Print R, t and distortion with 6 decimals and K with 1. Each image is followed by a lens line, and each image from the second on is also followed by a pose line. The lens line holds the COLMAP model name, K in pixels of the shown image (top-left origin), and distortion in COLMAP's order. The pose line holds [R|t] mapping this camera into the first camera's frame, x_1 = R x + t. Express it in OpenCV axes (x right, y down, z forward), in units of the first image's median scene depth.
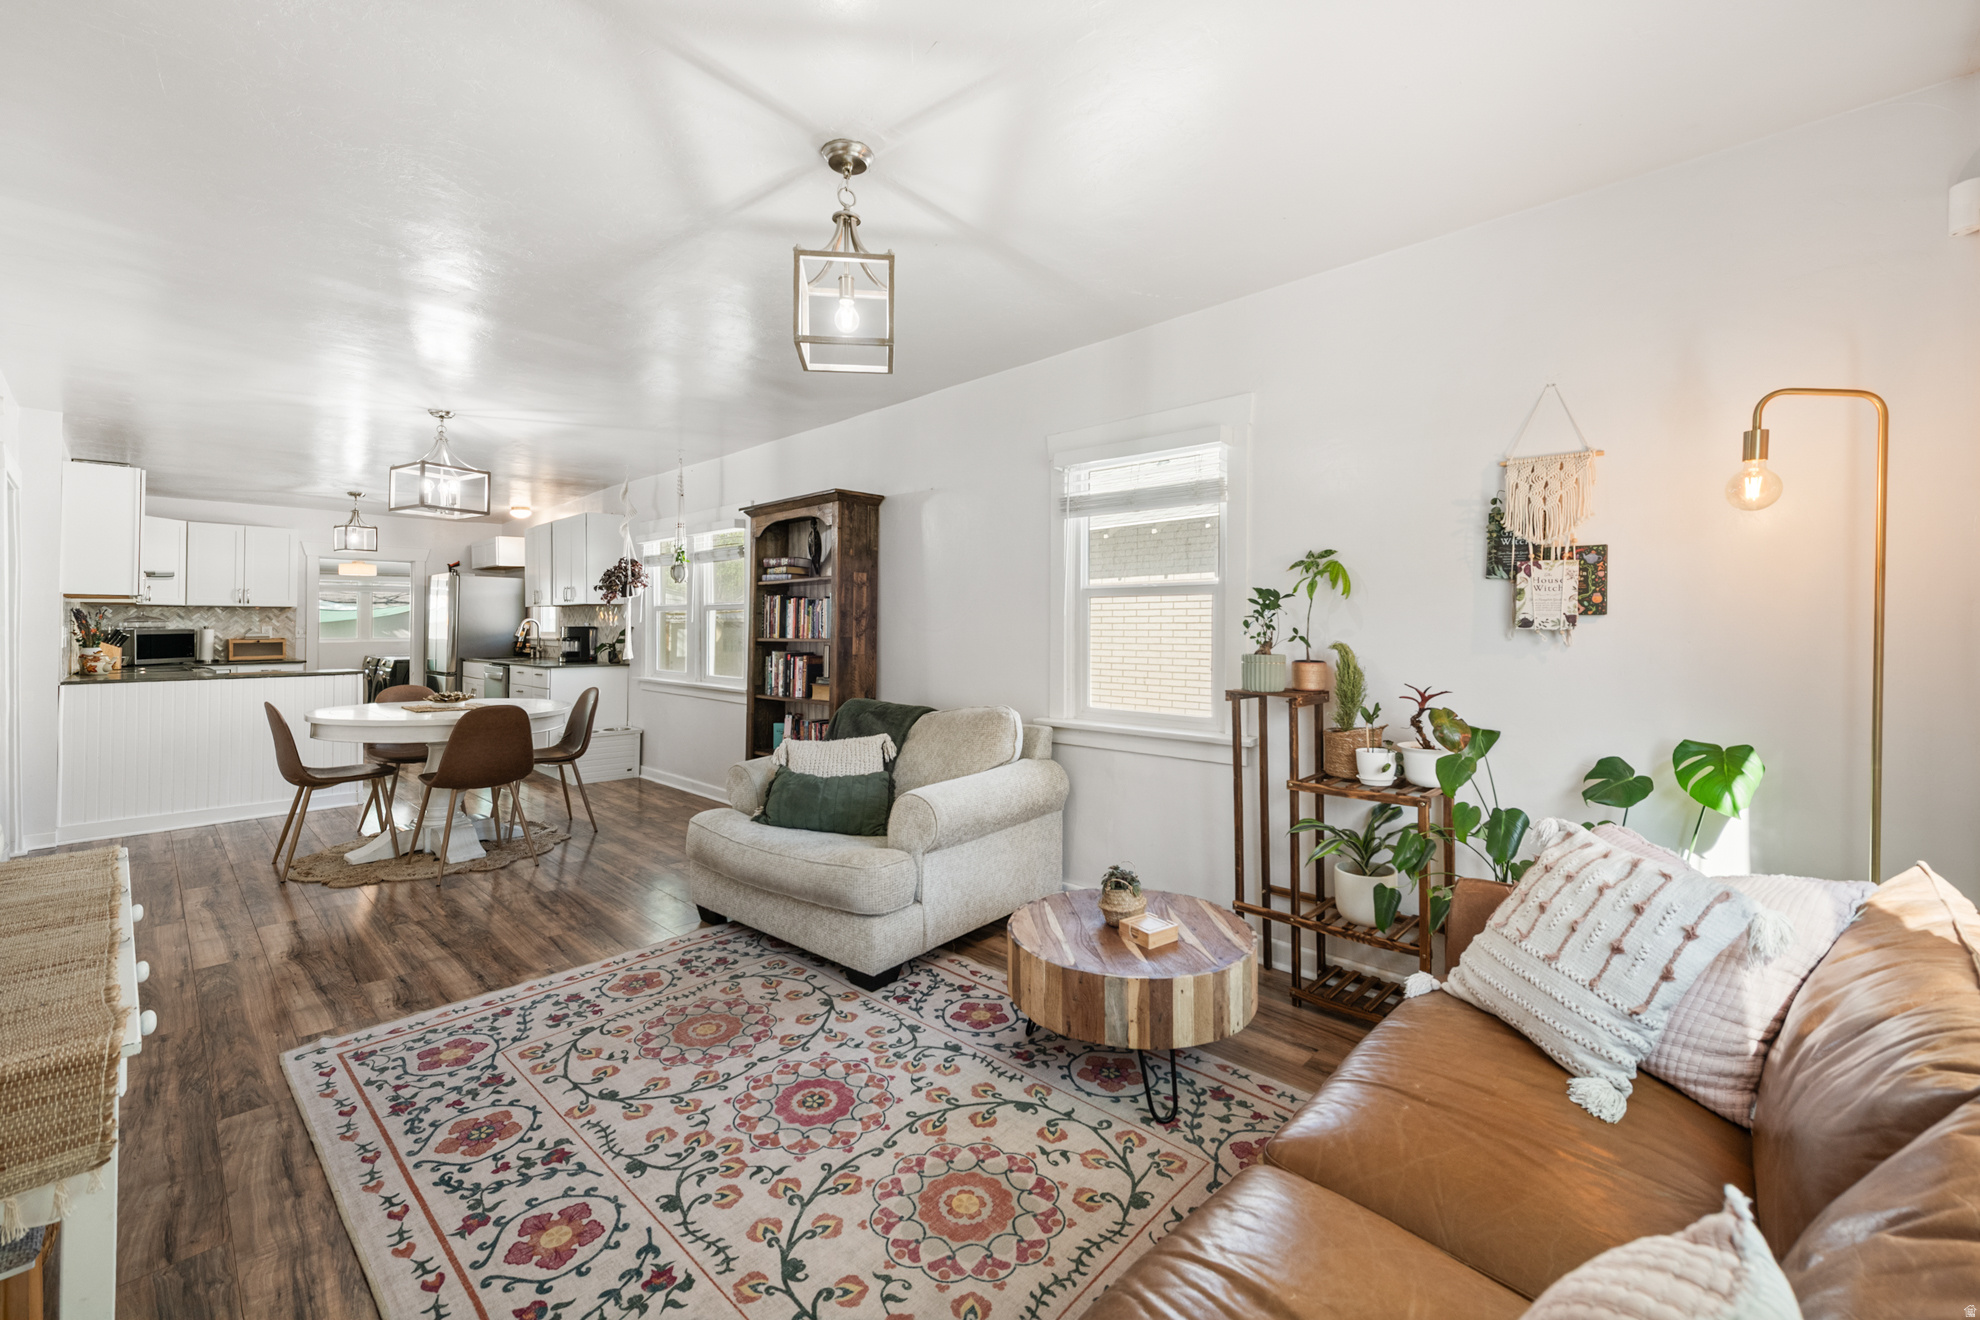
lens RADIAL K [[834.1, 0, 1000.5], [0, 834.1, 612.2], [0, 0, 1]] dist [0.001709, 0.000350]
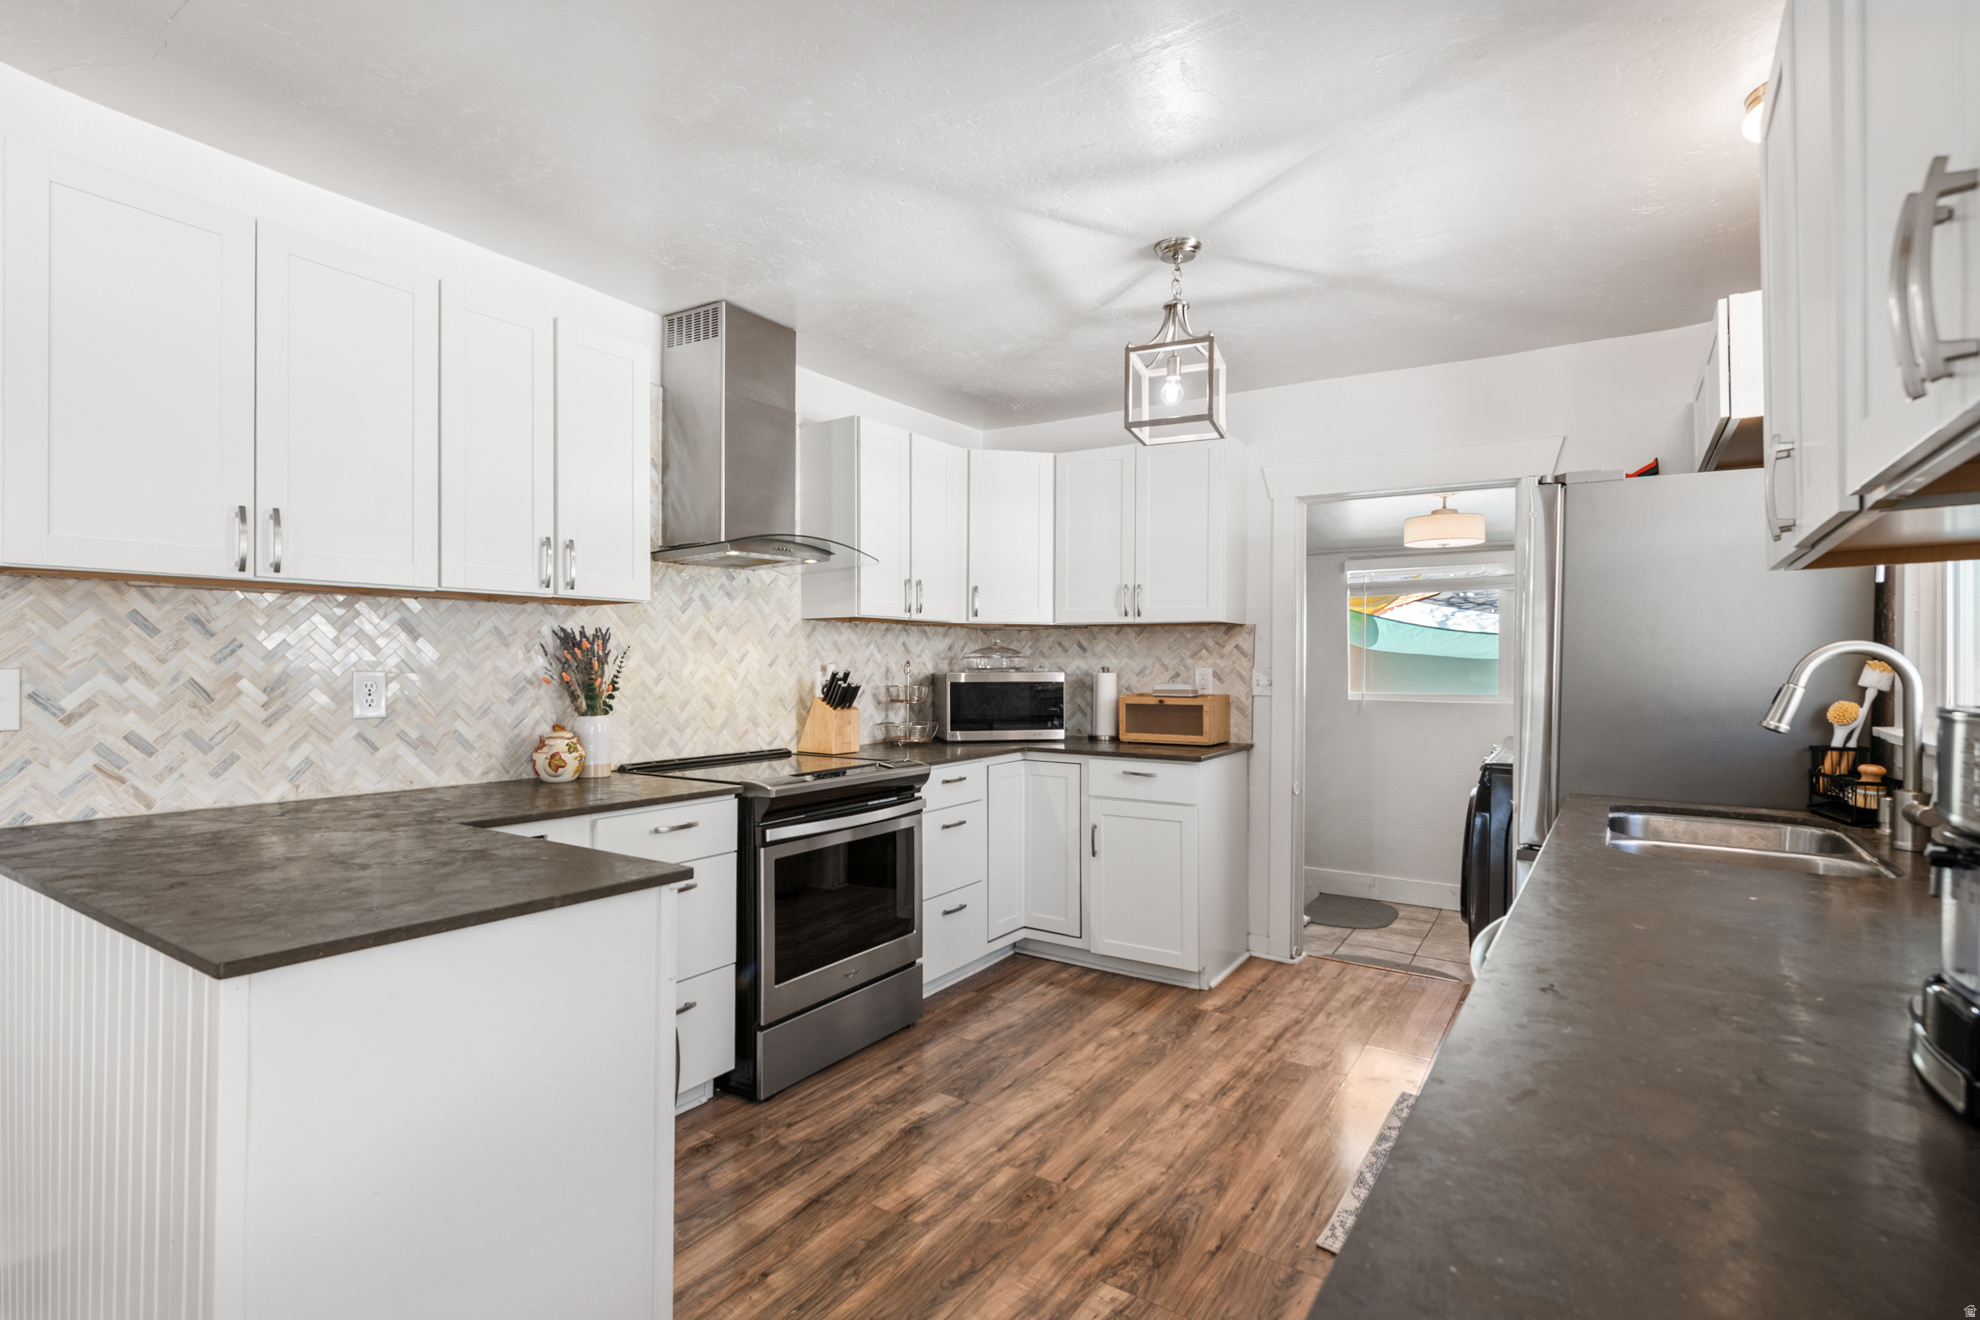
lens RADIAL K [[931.2, 0, 990.0], [0, 931.2, 660.0], [0, 0, 1]] dist [0.001586, 0.000158]
pose [[0.175742, 0.004716, -0.984425, -1.287681], [0.010119, 0.999927, 0.006597, 0.026180], [0.984384, -0.011121, 0.175681, 2.527550]]
